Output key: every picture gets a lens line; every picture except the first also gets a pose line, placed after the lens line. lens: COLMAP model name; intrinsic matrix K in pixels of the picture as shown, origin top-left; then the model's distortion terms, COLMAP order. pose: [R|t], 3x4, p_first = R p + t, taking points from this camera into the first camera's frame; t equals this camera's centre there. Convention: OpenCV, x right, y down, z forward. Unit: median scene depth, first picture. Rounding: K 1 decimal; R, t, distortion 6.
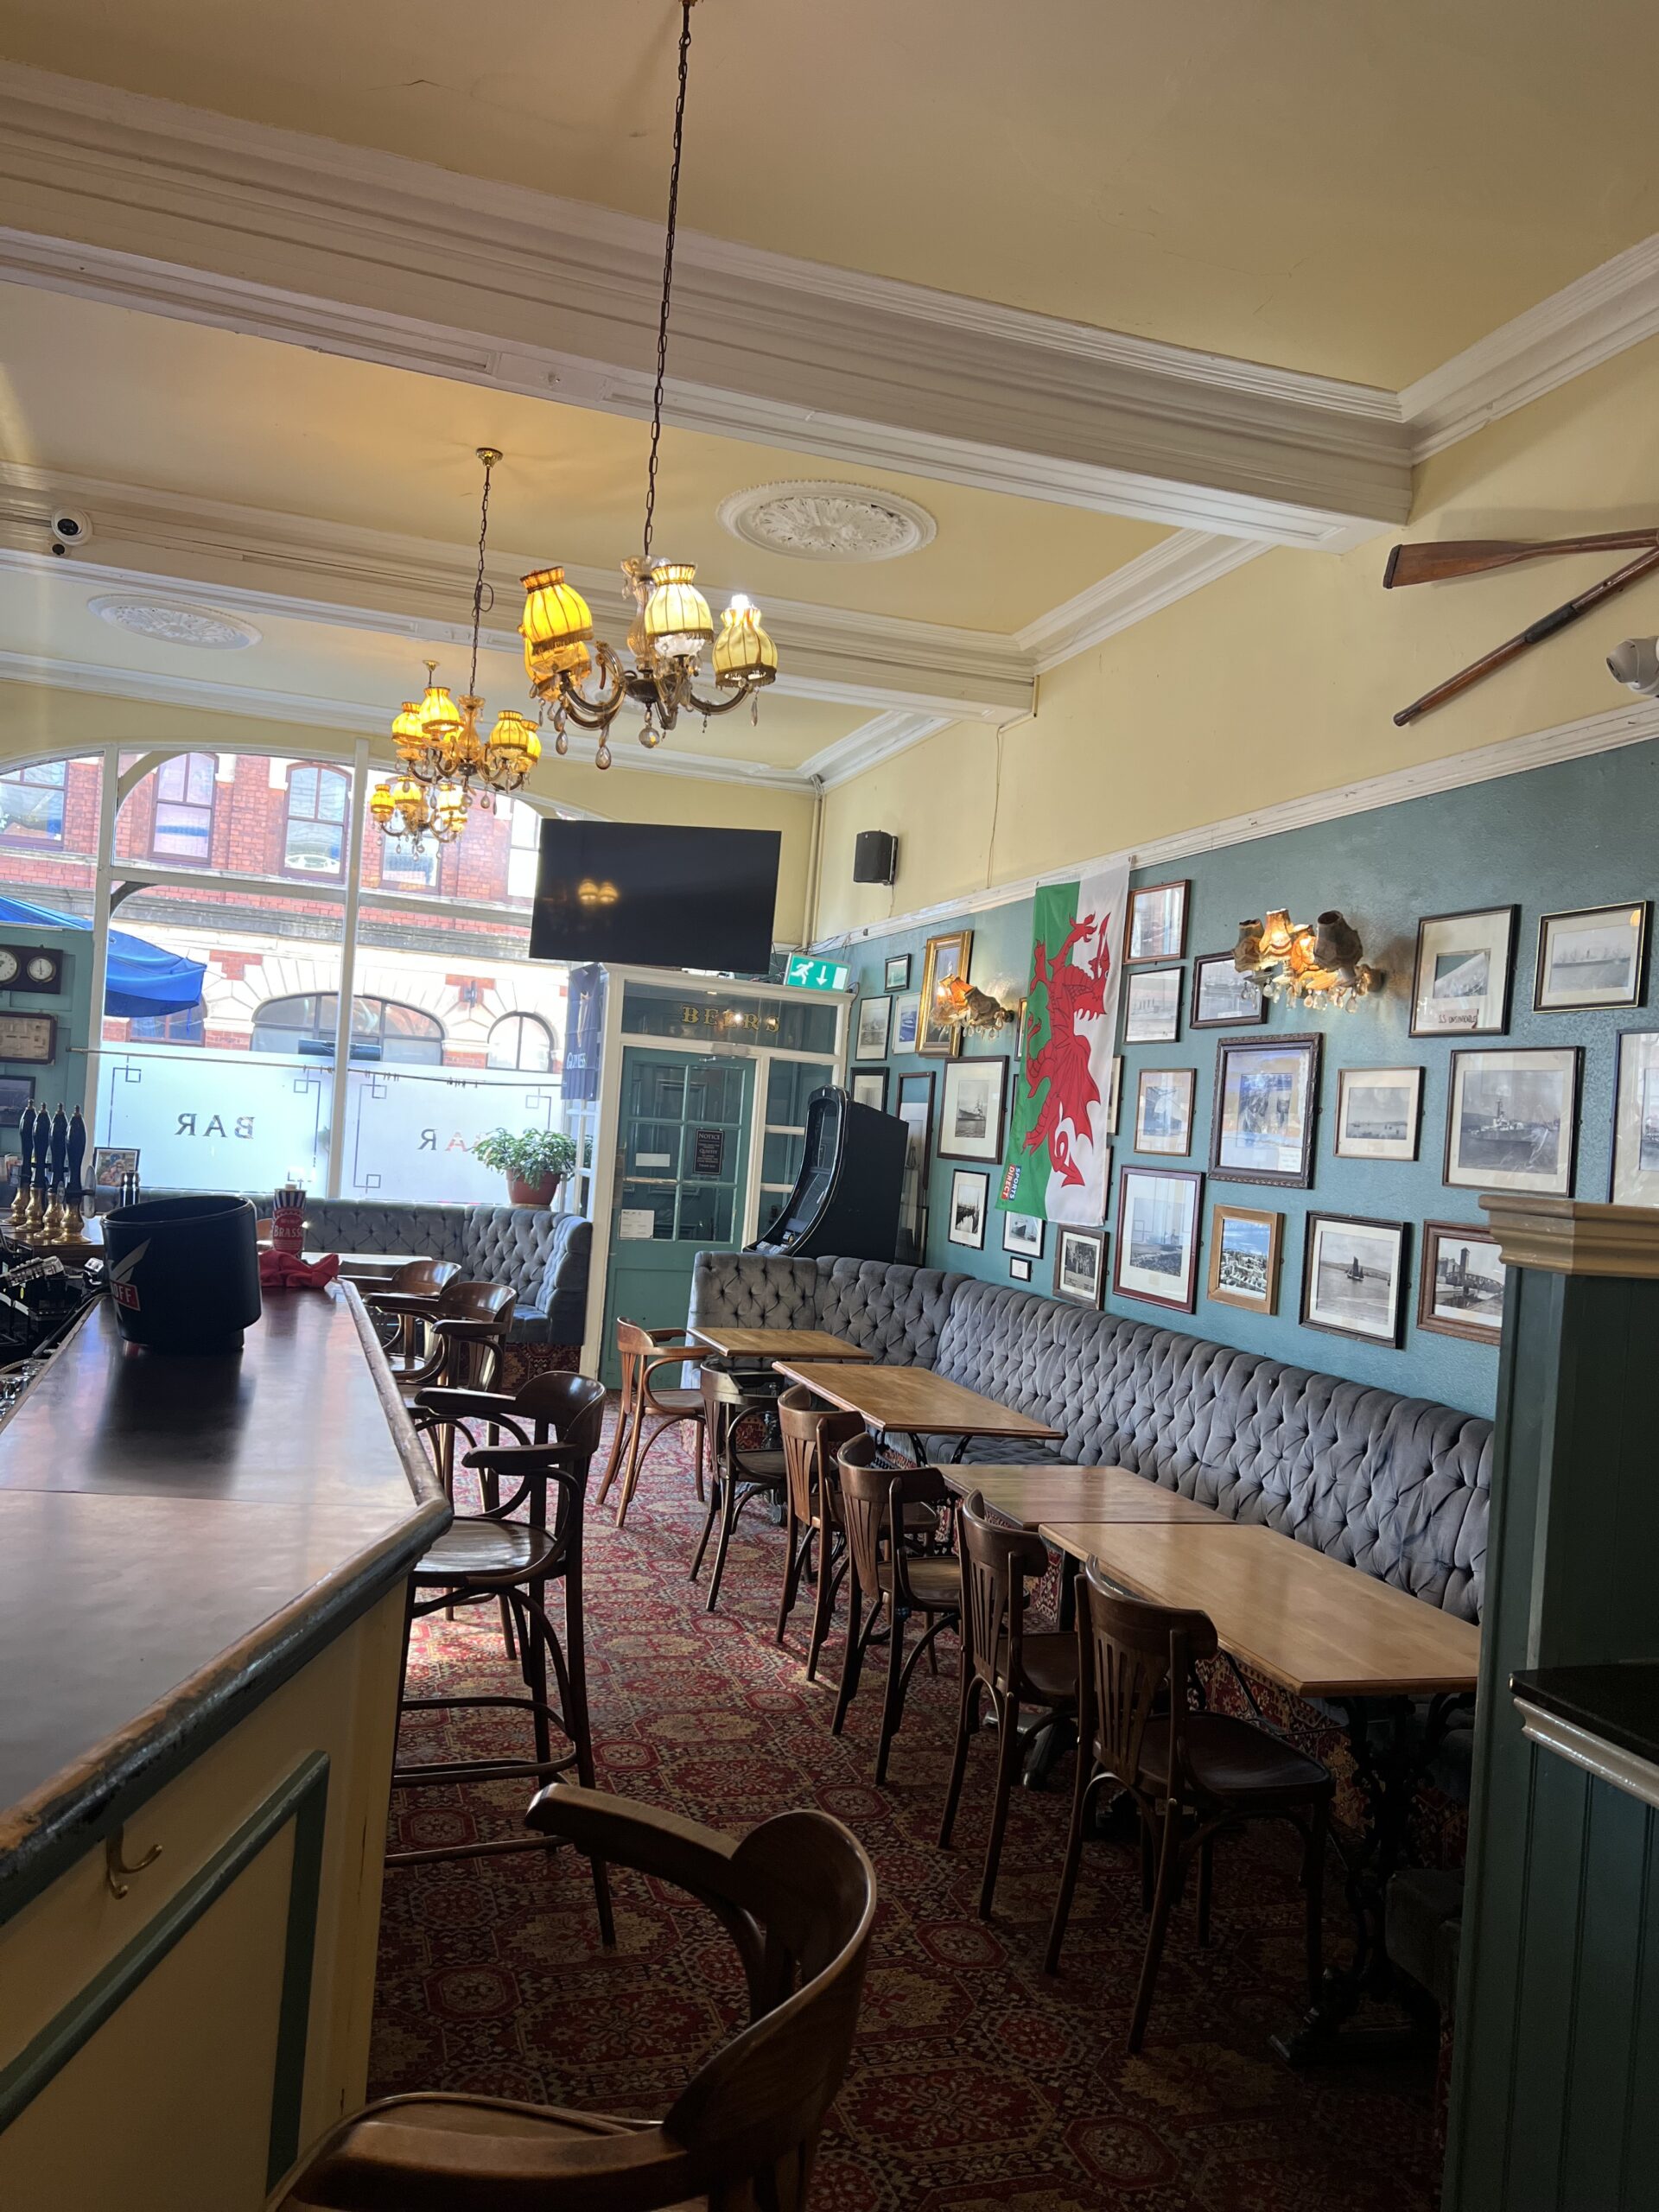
lens RADIAL K [[1661.9, 0, 829.7], [0, 1661.9, 1107.1], [0, 0, 1]] dist [0.007627, -0.007584]
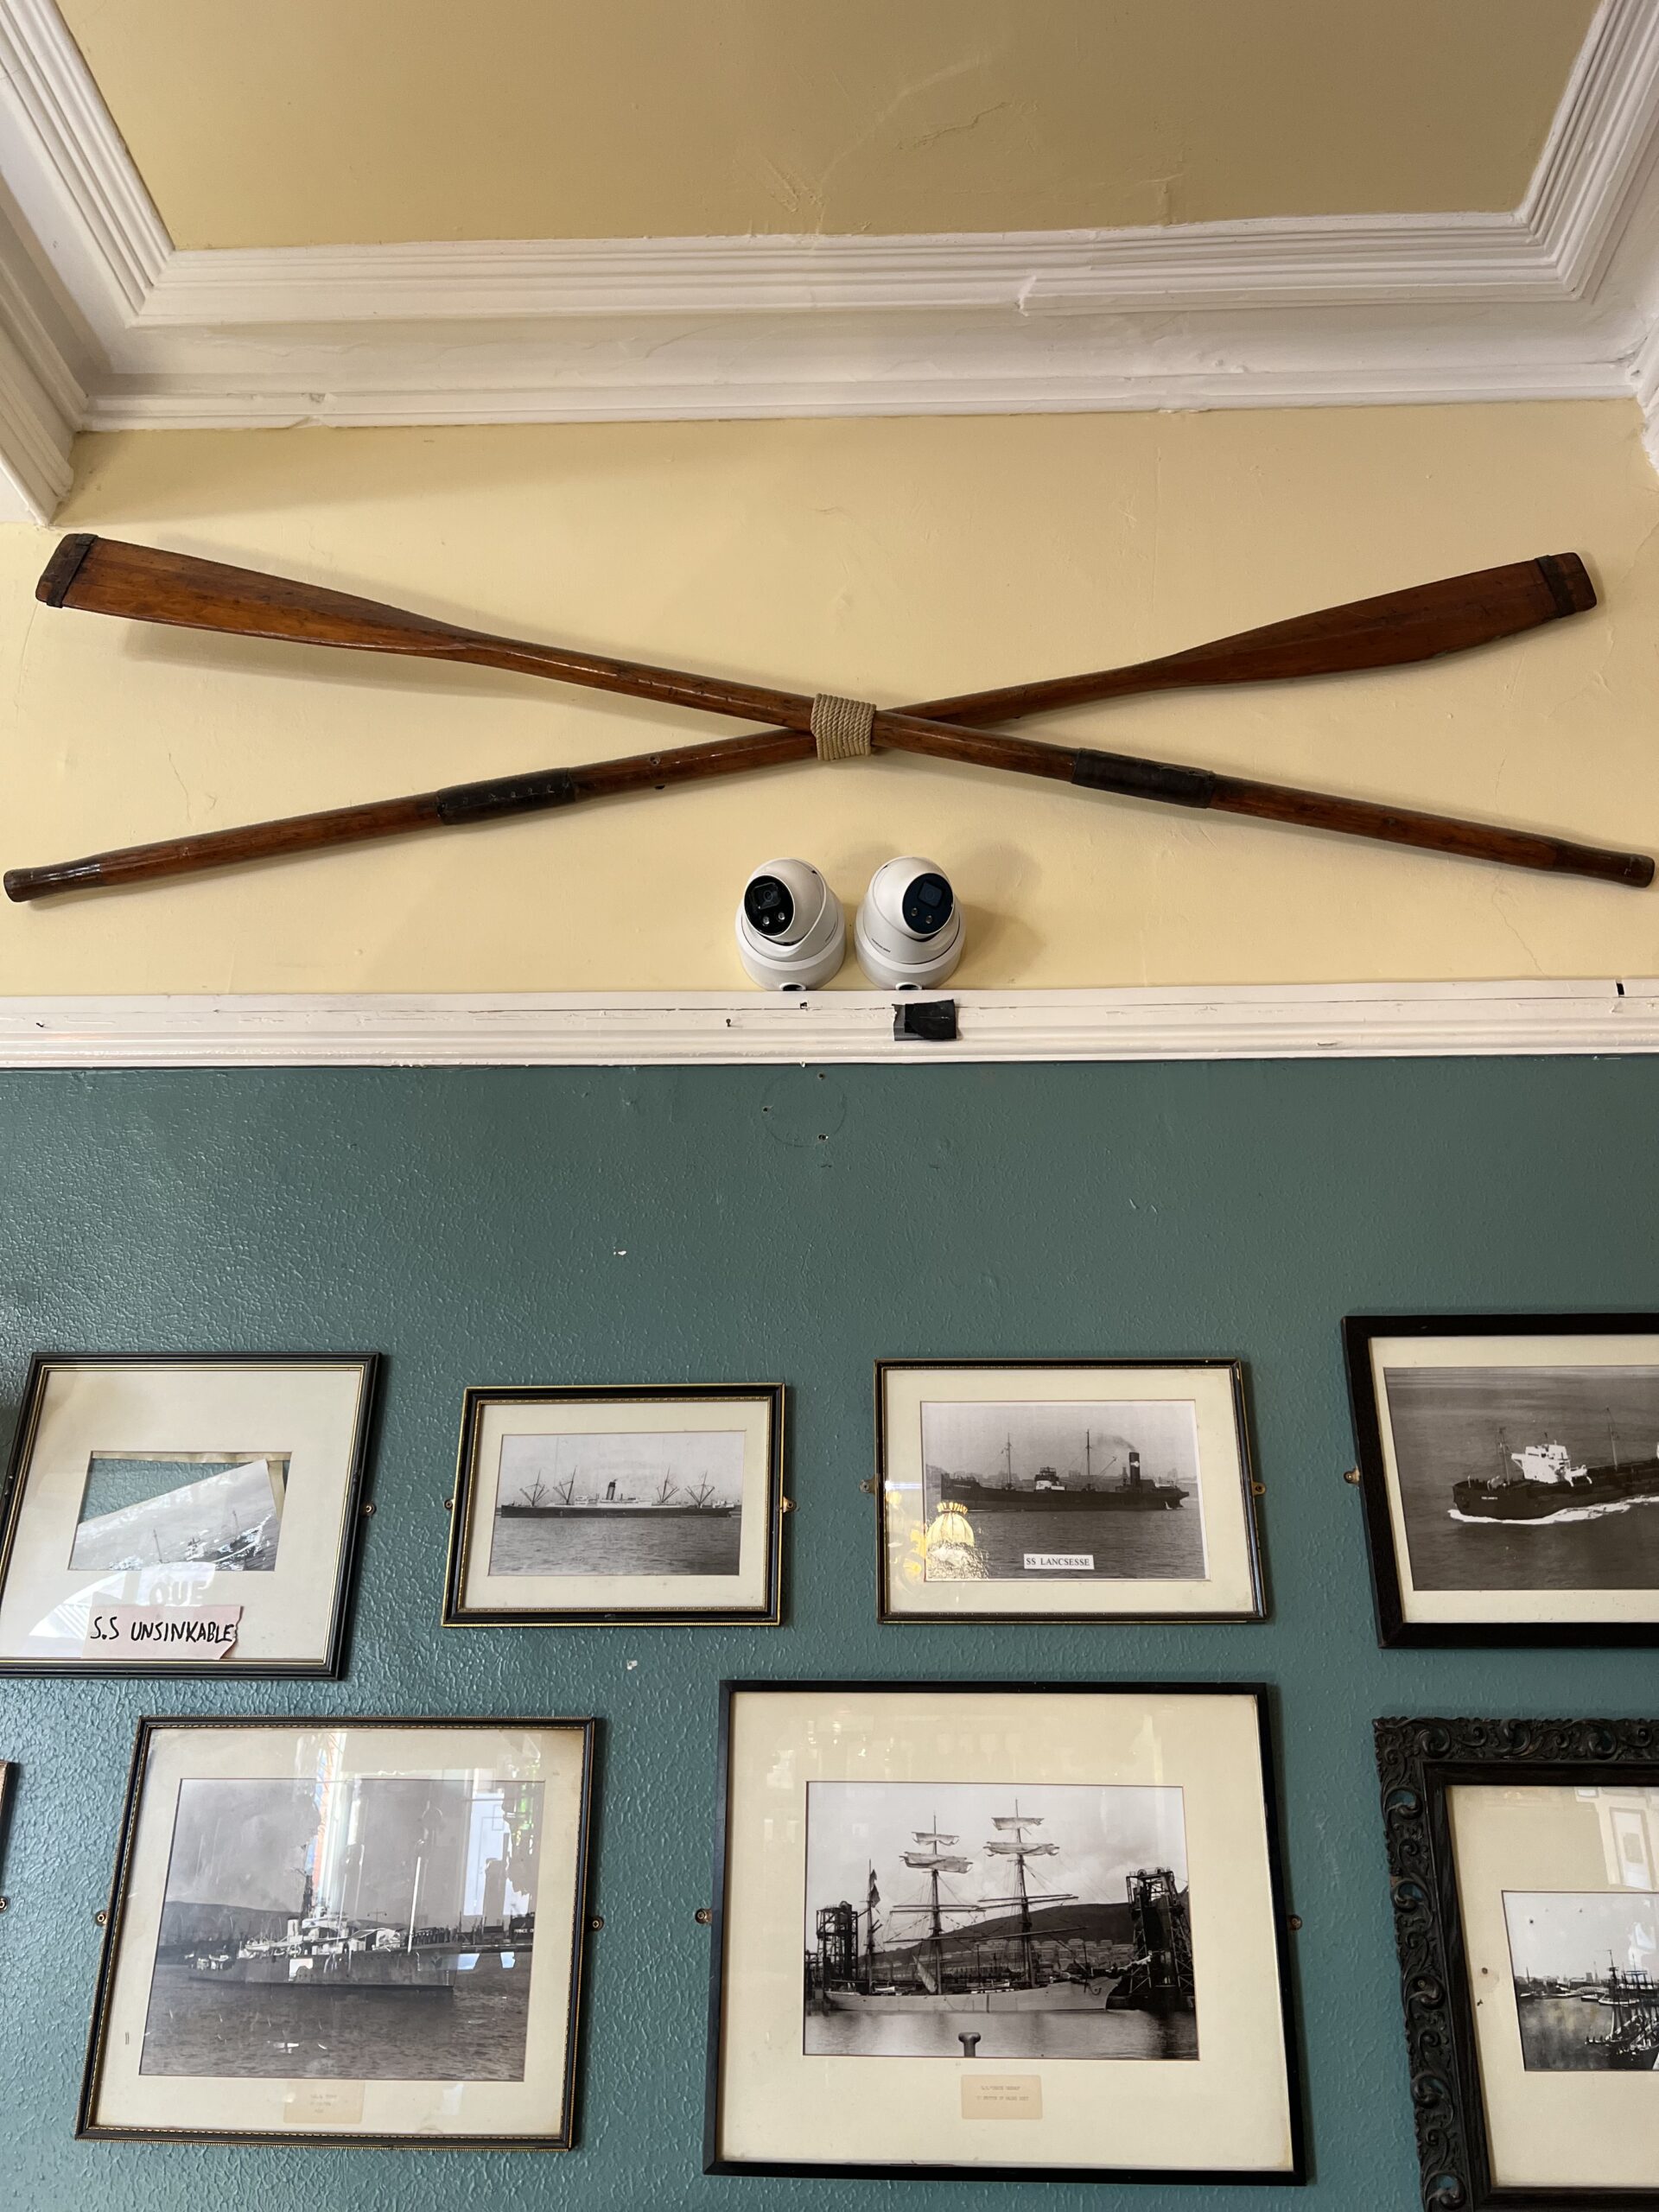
lens RADIAL K [[1661.9, 0, 838.1], [0, 1661.9, 1113.3], [0, 0, 1]] dist [0.007627, -0.007584]
pose [[0.336159, 0.294550, 0.894560, 0.053616], [0.013743, 0.948200, -0.317376, -0.042693], [-0.941705, 0.118982, 0.314698, 0.729222]]
